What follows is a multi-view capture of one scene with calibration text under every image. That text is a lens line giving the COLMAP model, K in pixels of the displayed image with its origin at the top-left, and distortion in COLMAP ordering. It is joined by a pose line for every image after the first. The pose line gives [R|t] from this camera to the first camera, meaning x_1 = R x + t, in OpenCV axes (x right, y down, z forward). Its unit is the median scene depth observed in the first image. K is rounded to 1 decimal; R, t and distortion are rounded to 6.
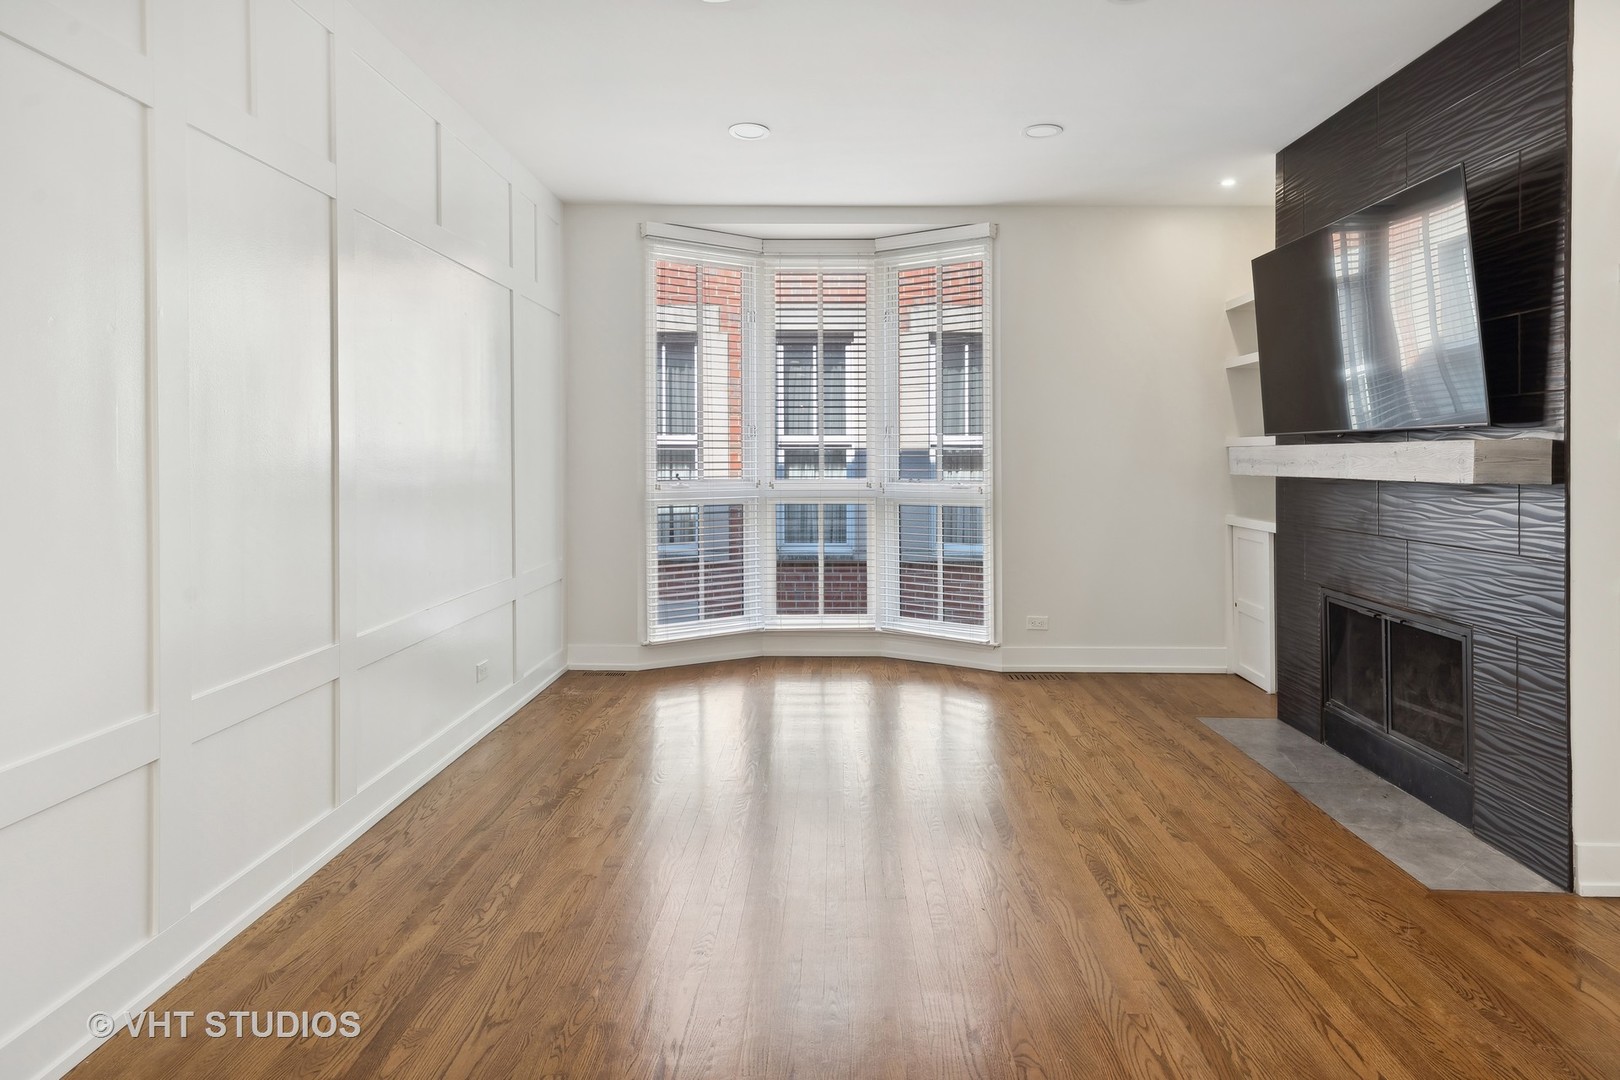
lens RADIAL K [[952.2, 0, 811.3], [0, 952.2, 535.3], [0, 0, 1]] dist [0.003286, 0.001508]
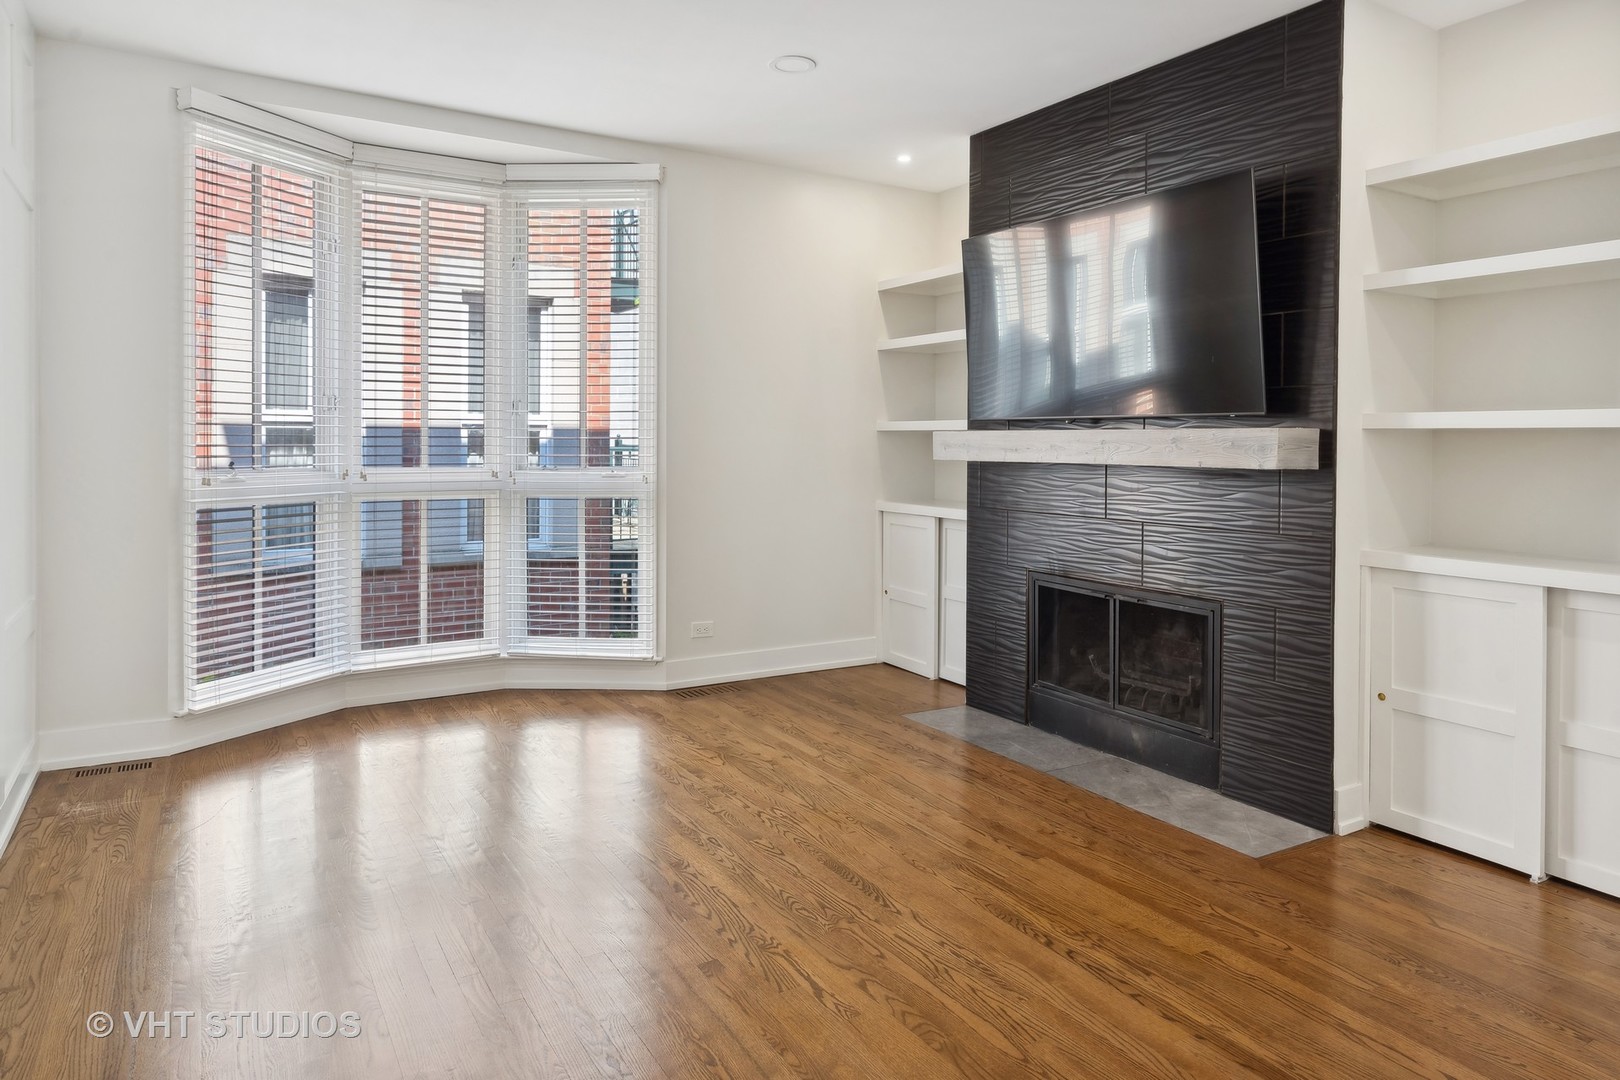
lens RADIAL K [[1021.4, 0, 808.6], [0, 1021.4, 507.1], [0, 0, 1]] dist [0.002272, 0.000311]
pose [[0.849637, -0.029046, 0.526568, -0.205013], [0.037043, 0.999303, -0.004647, -0.015066], [-0.526066, 0.023454, 0.850120, 0.178433]]
